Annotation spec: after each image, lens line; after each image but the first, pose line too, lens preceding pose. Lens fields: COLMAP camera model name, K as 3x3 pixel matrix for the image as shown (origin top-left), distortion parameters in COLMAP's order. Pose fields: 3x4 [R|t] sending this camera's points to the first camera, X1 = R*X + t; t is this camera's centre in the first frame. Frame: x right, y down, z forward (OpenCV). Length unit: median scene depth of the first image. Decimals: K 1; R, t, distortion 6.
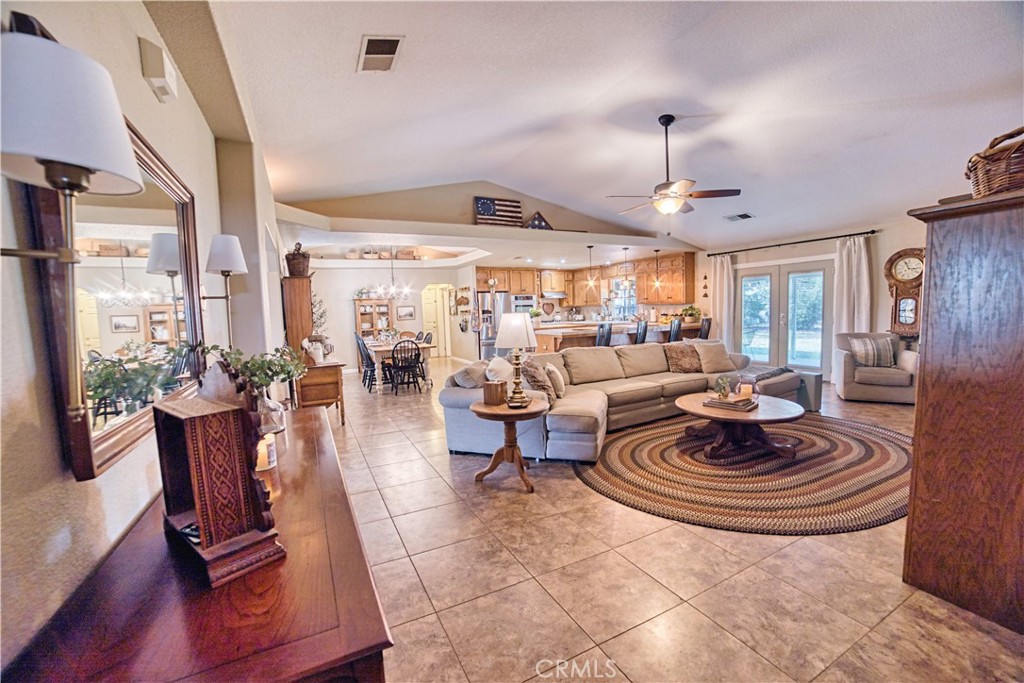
lens RADIAL K [[414.2, 0, 509.4], [0, 414.2, 347.1], [0, 0, 1]] dist [-0.107258, 0.036085]
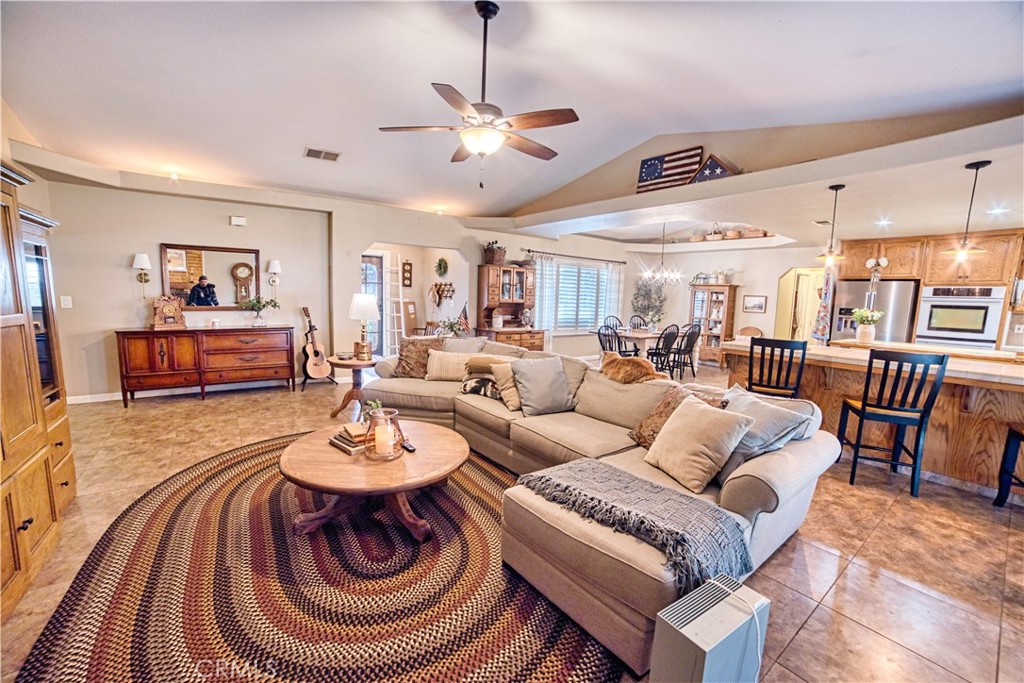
lens RADIAL K [[411.2, 0, 508.8], [0, 411.2, 346.7], [0, 0, 1]] dist [-0.094732, 0.029337]
pose [[0.160040, 0.163029, -0.973555, 0.644544], [-0.127844, 0.981384, 0.143324, -0.073167], [0.978797, 0.101525, 0.177903, 0.567762]]
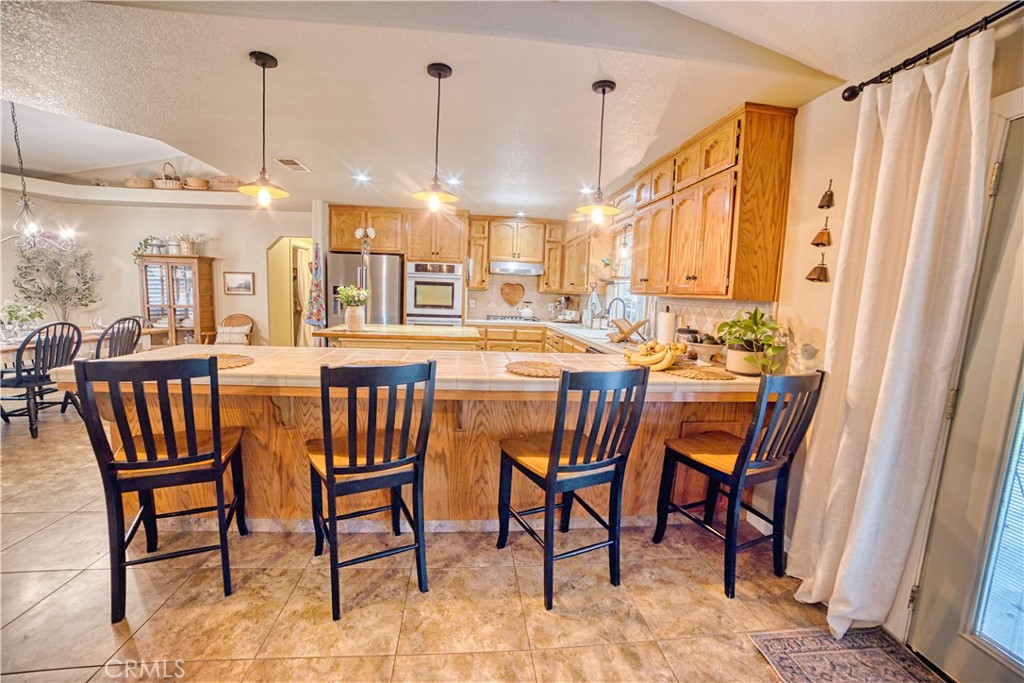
lens RADIAL K [[414.2, 0, 509.4], [0, 414.2, 347.1], [0, 0, 1]] dist [-0.107258, 0.036085]
pose [[0.933160, 0.117946, -0.339561, 0.471733], [-0.104918, 0.992872, 0.056545, -0.092636], [0.343810, -0.017140, 0.938883, 0.847446]]
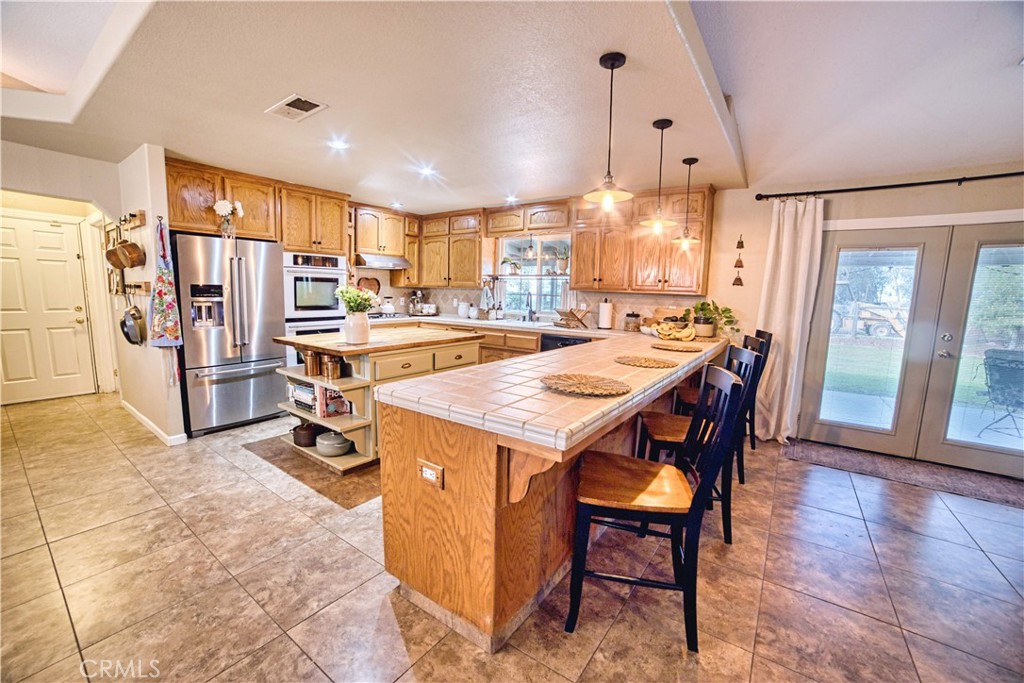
lens RADIAL K [[414.2, 0, 509.4], [0, 414.2, 347.1], [0, 0, 1]] dist [-0.107258, 0.036085]
pose [[0.883565, -0.004214, 0.468289, 0.024253], [-0.014771, 0.999211, 0.036861, -0.075791], [-0.468075, -0.039486, 0.882806, 0.836718]]
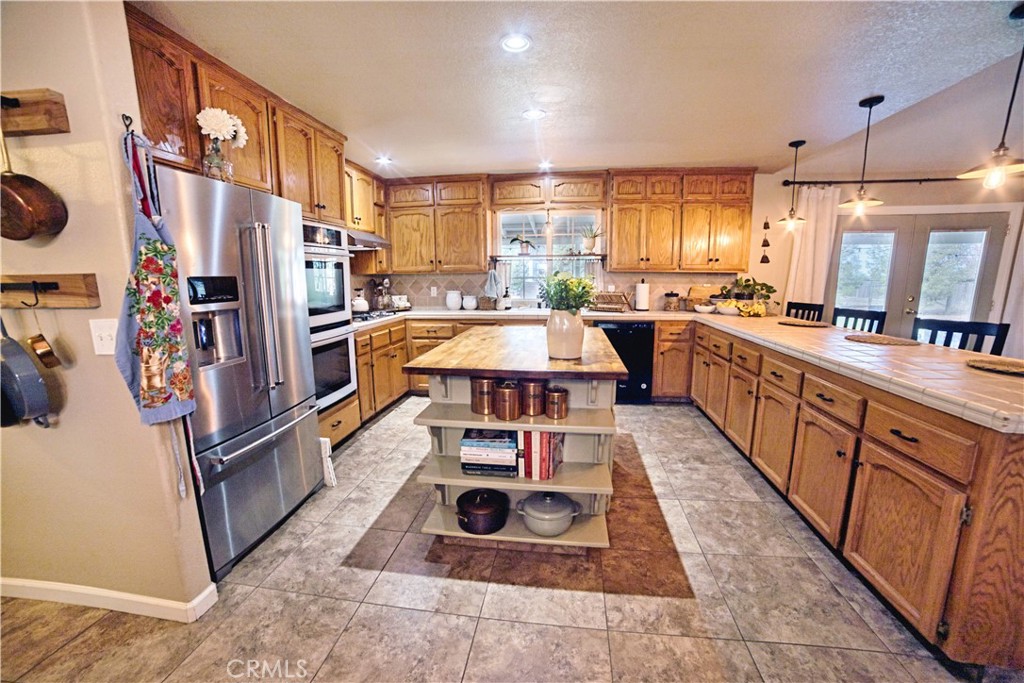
lens RADIAL K [[414.2, 0, 509.4], [0, 414.2, 347.1], [0, 0, 1]] dist [-0.107258, 0.036085]
pose [[0.573338, -0.110235, 0.811869, -0.174500], [0.063687, 0.993906, 0.089976, -0.097228], [-0.816840, 0.000119, 0.576864, 1.159224]]
